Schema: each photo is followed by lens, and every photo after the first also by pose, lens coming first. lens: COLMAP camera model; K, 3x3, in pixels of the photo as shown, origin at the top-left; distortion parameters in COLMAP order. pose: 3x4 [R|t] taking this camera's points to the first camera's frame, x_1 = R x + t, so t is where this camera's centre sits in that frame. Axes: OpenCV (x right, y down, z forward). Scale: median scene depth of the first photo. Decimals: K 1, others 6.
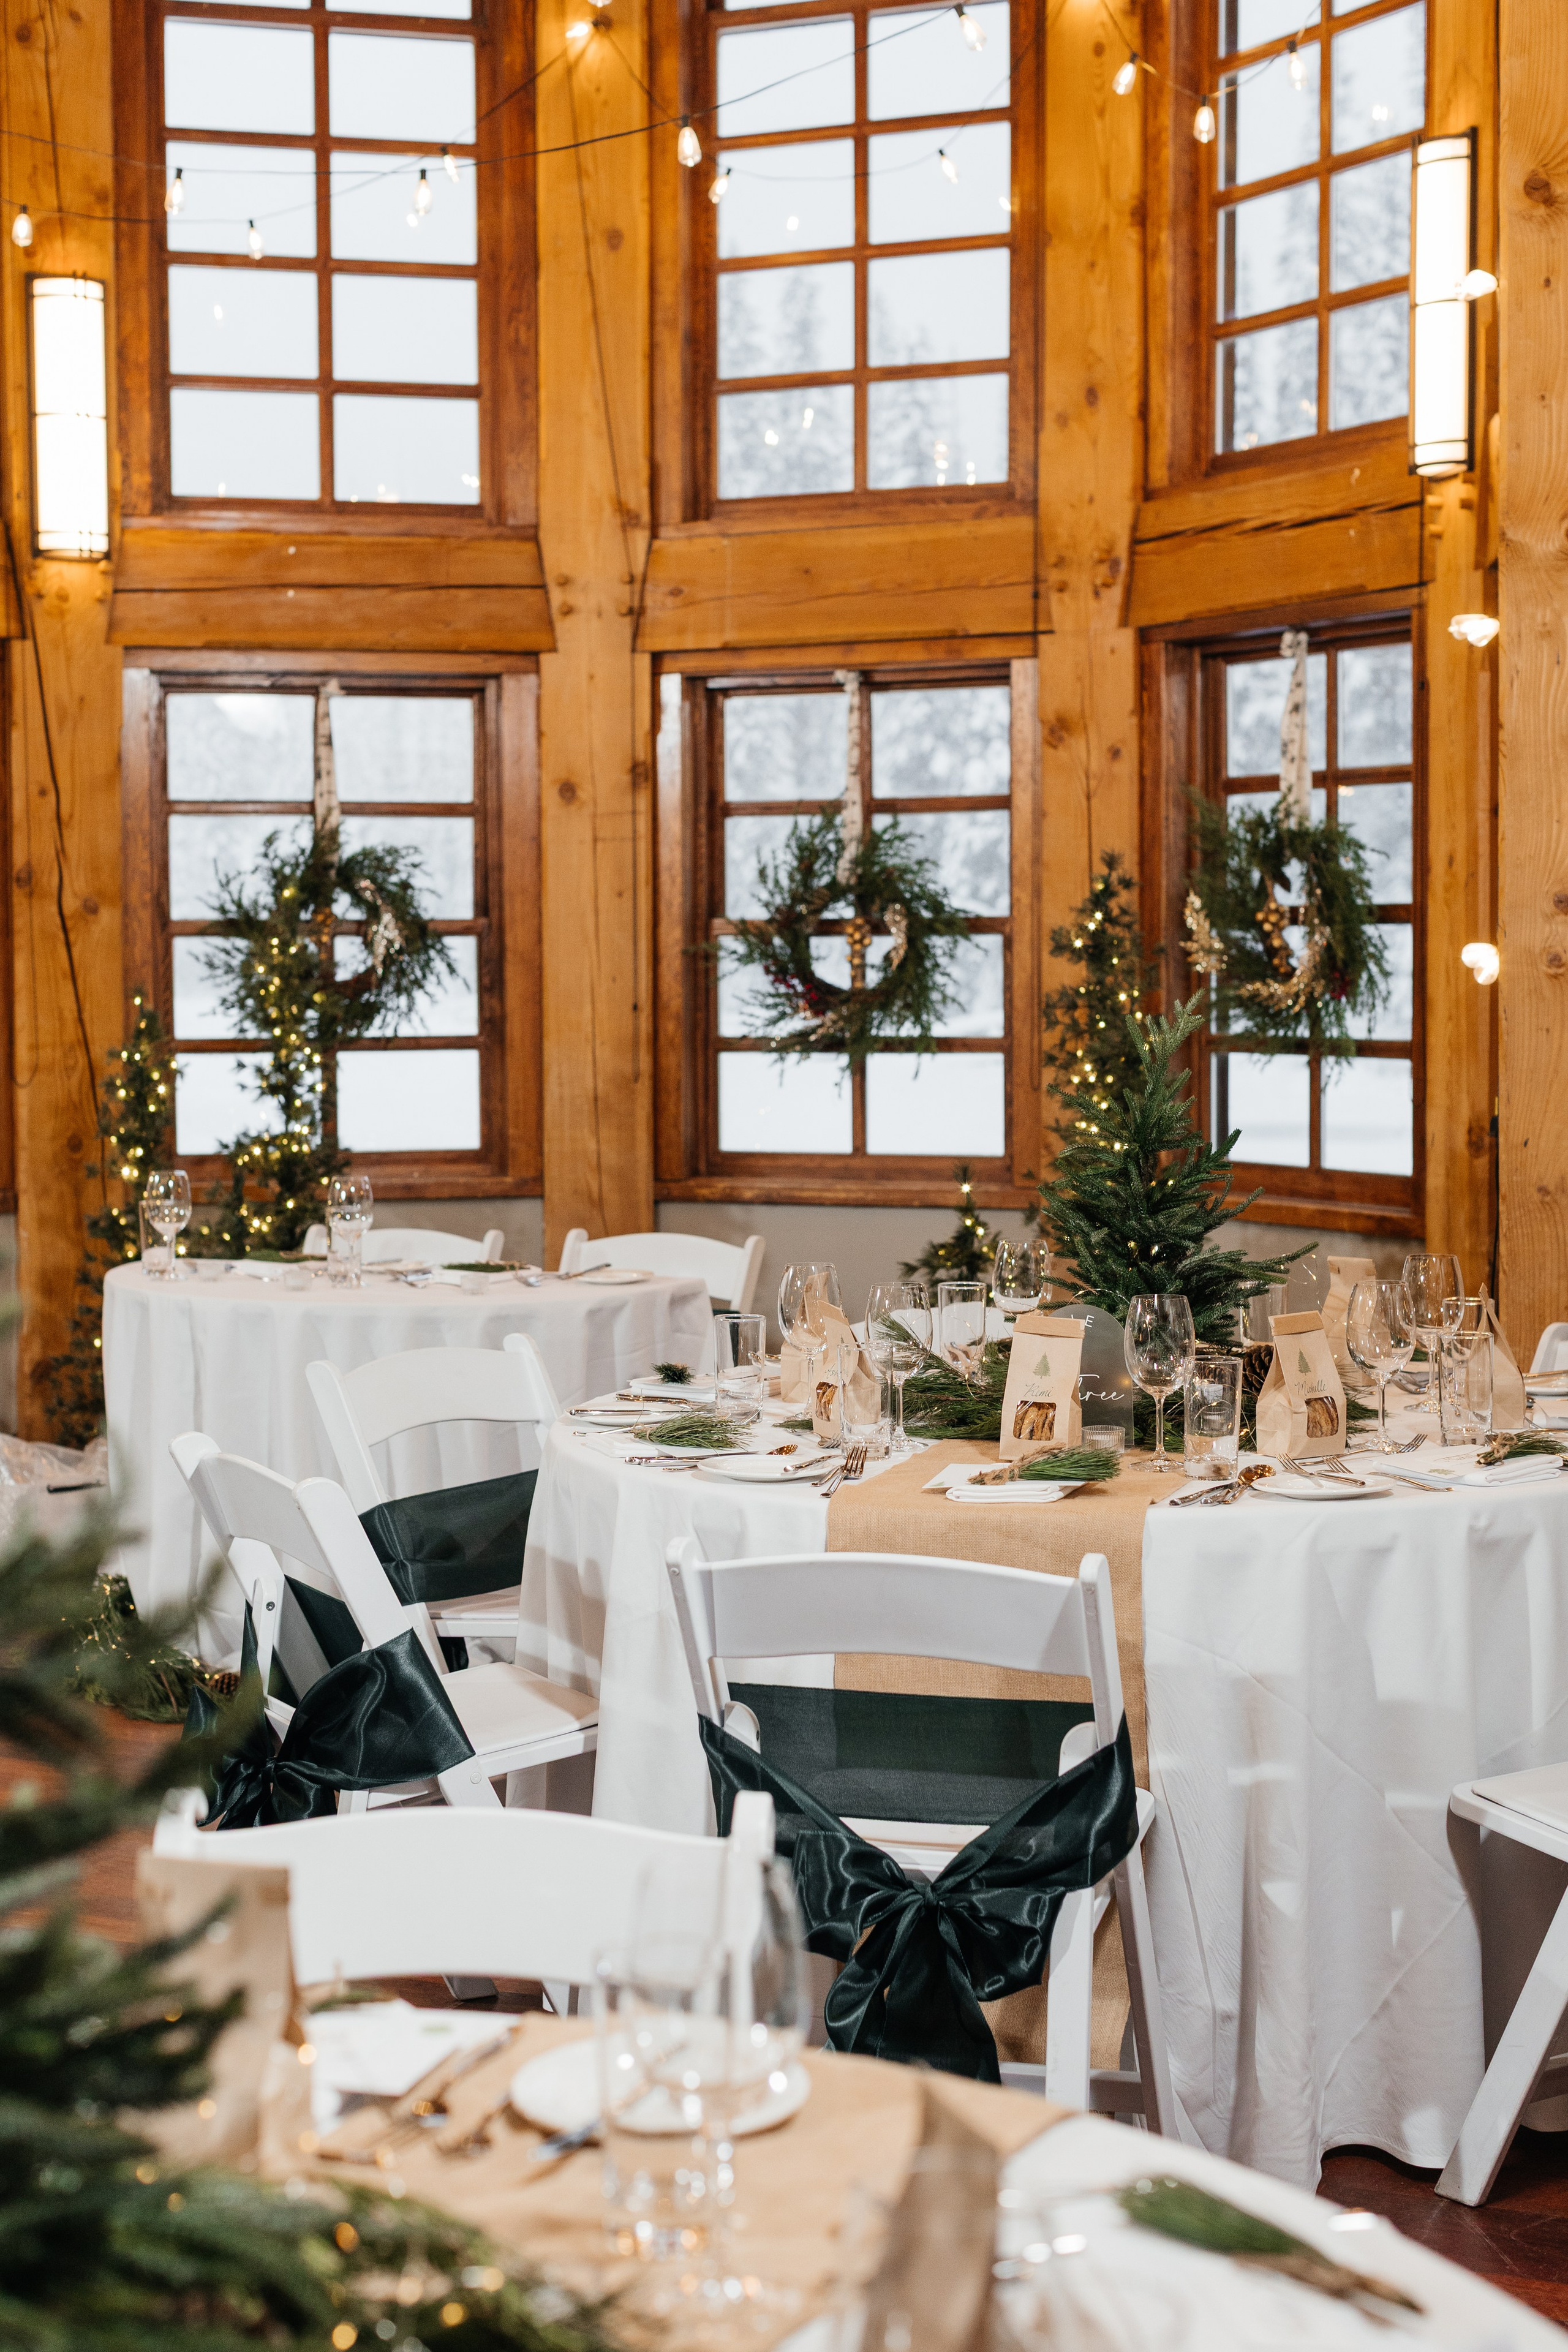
lens RADIAL K [[3402.1, 0, 784.0], [0, 3402.1, 1176.0], [0, 0, 1]] dist [0.008528, 0.007940]
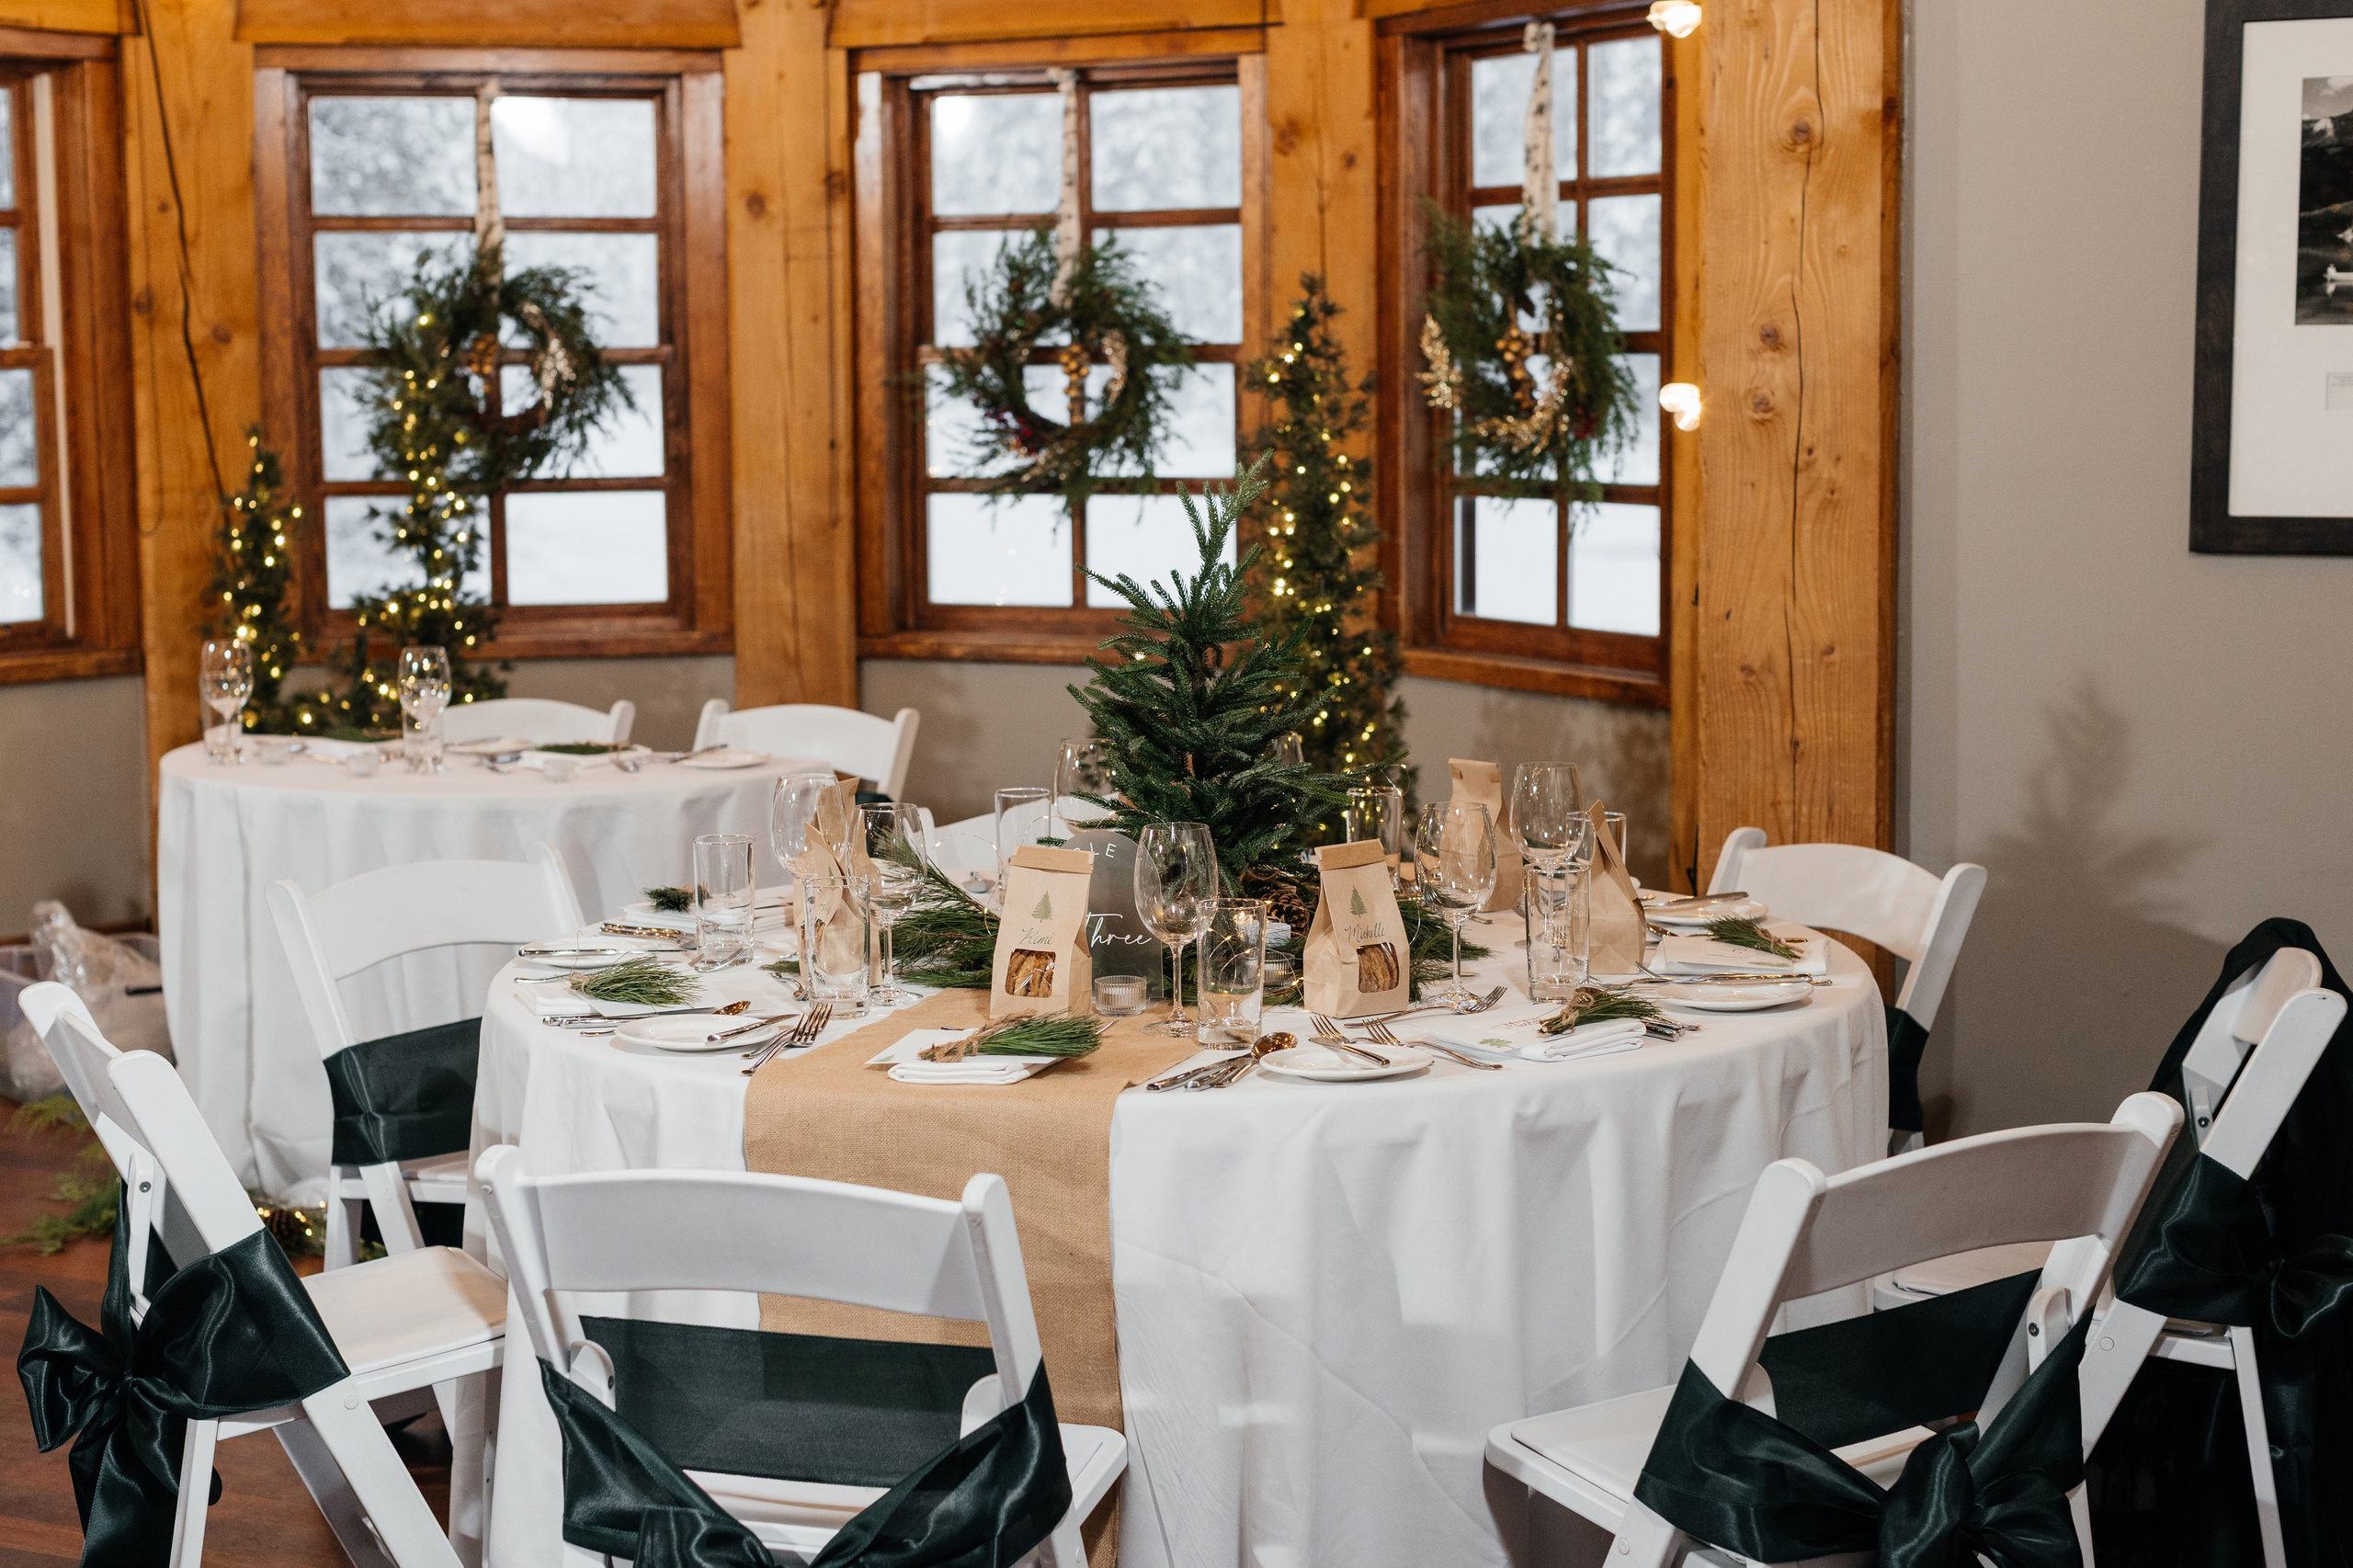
lens RADIAL K [[3493.3, 0, 1166.8], [0, 3493.3, 777.2], [0, 0, 1]] dist [0.000452, 0.027430]
pose [[0.999956, -0.000952, -0.009377, 0.055149], [0.001443, 0.998621, 0.052469, -0.010120], [0.009314, -0.052481, 0.998579, 0.070214]]
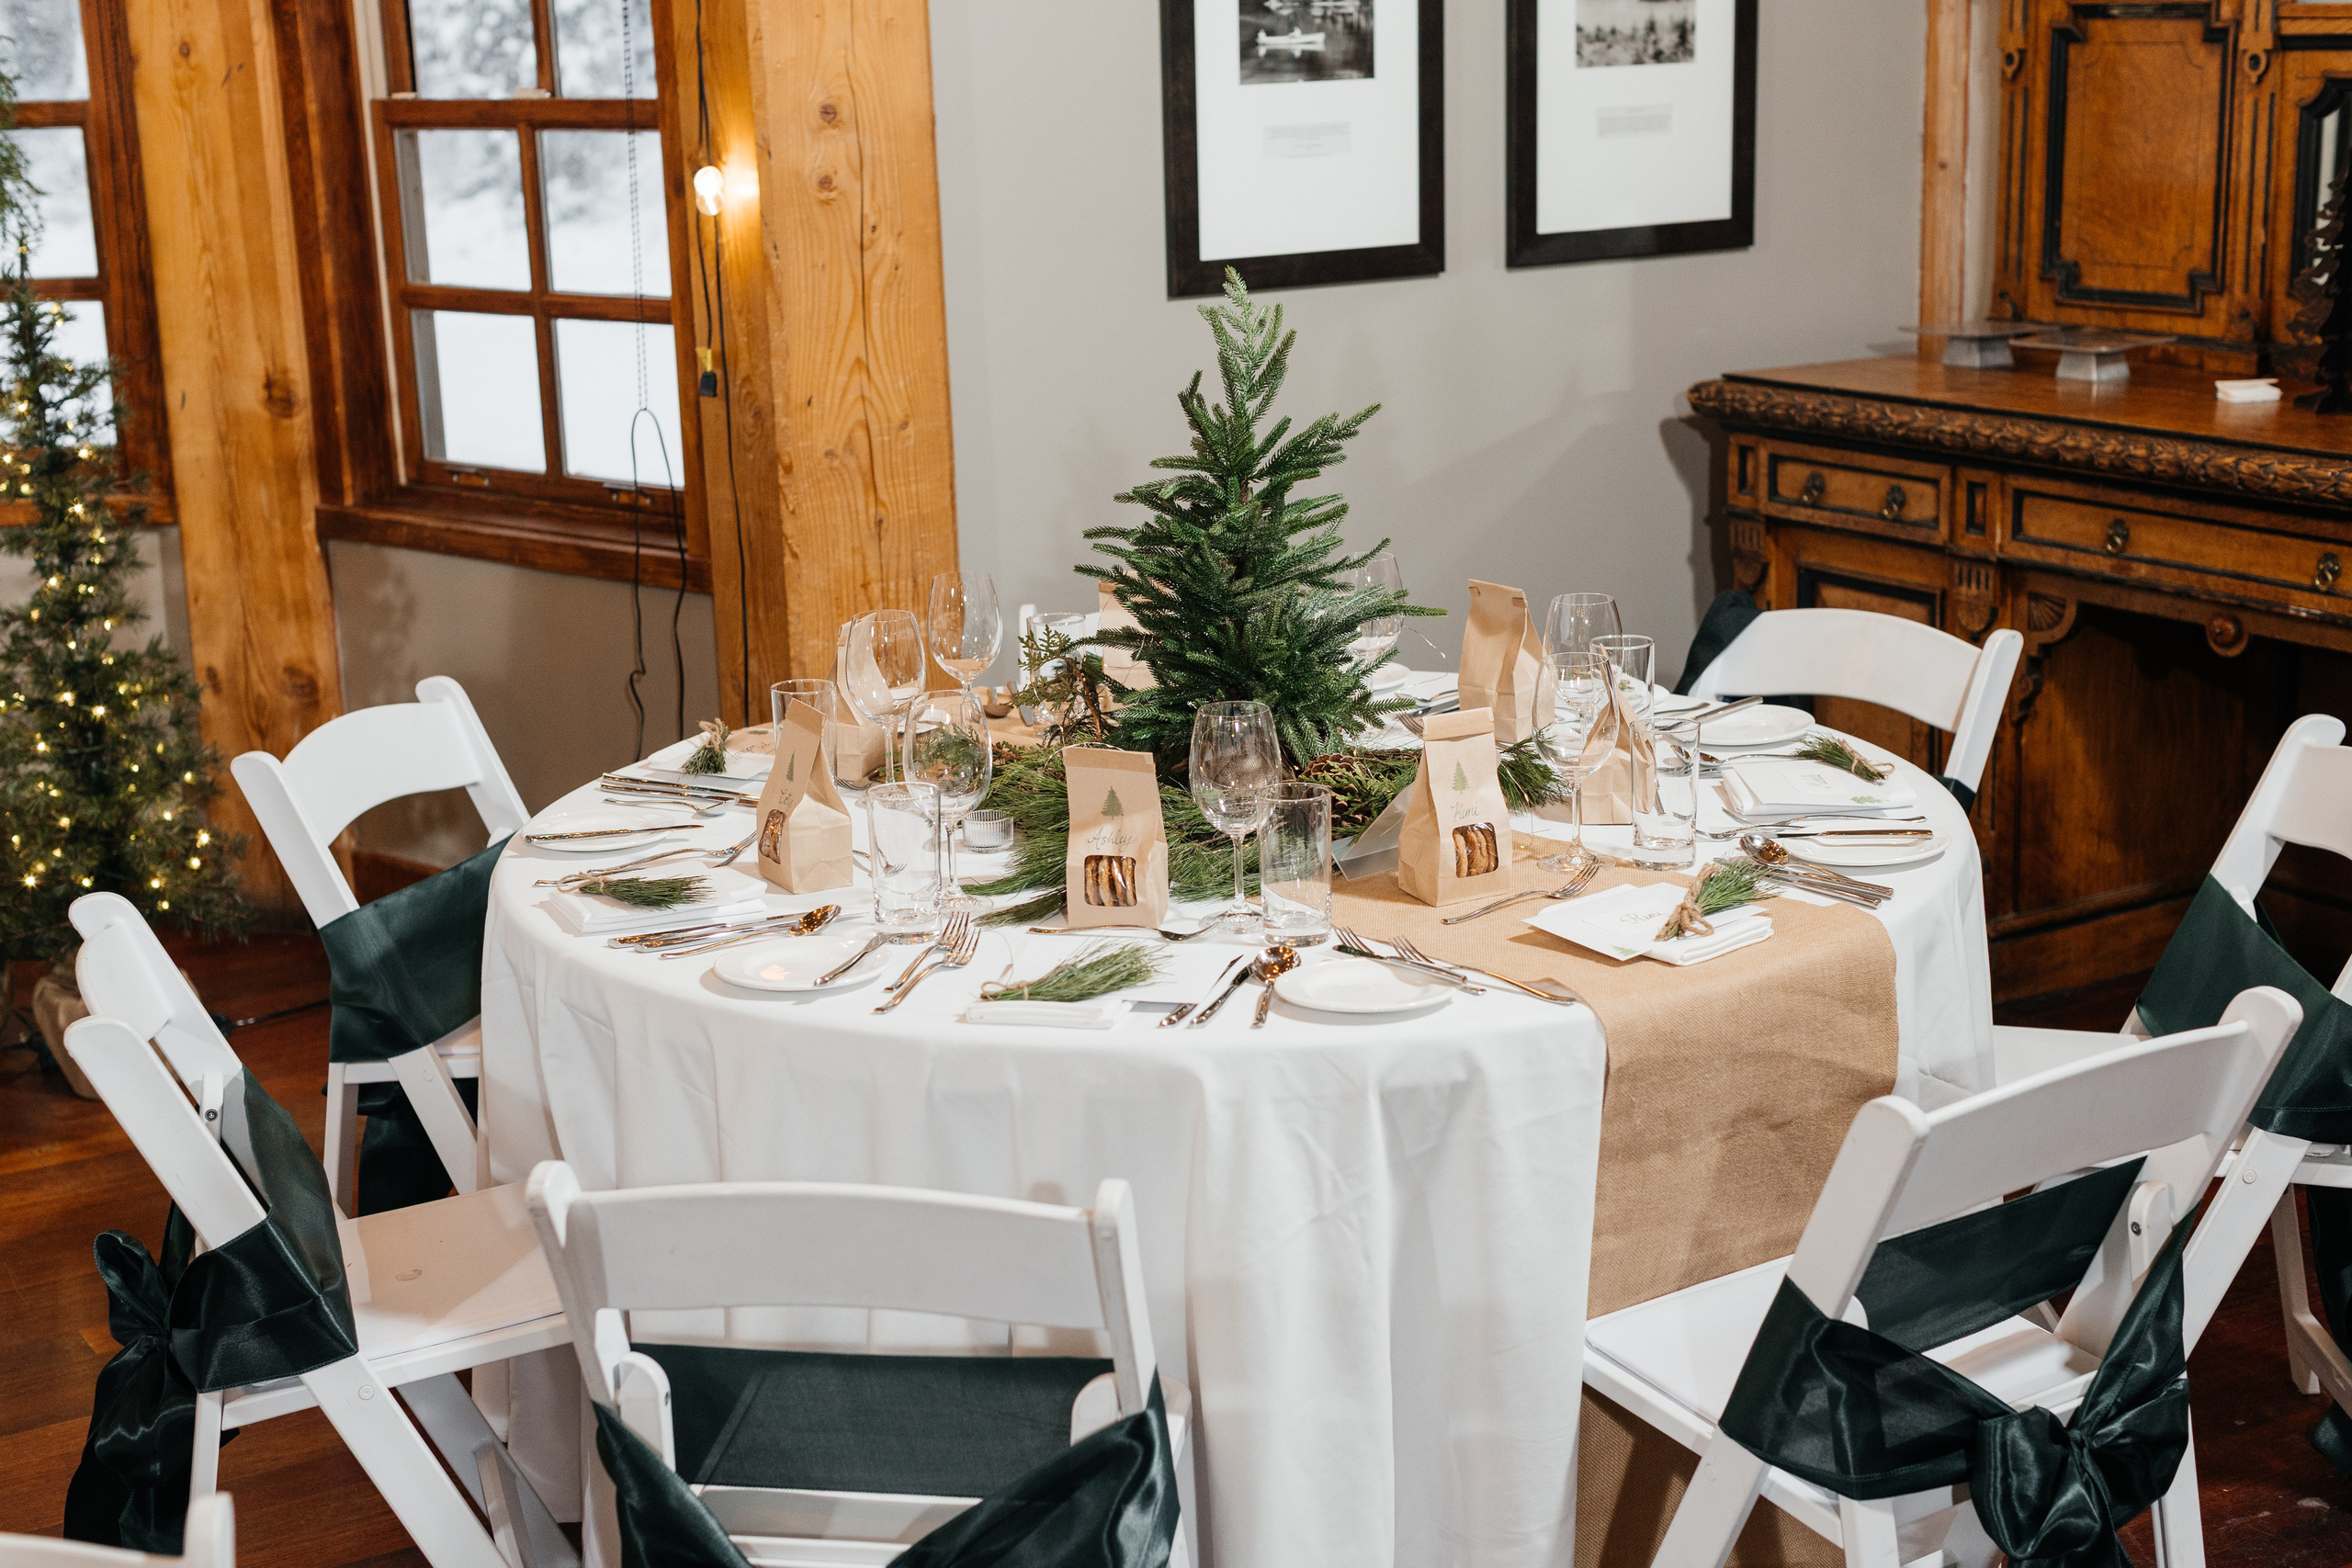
lens RADIAL K [[3356.0, 0, 1176.0], [0, 3356.0, 784.0], [0, 0, 1]] dist [0.018959, -0.000701]
pose [[0.571253, -0.202702, 0.795350, -0.278446], [0.083340, 0.978341, 0.189480, -0.044969], [-0.816532, -0.041957, 0.575773, 0.289766]]
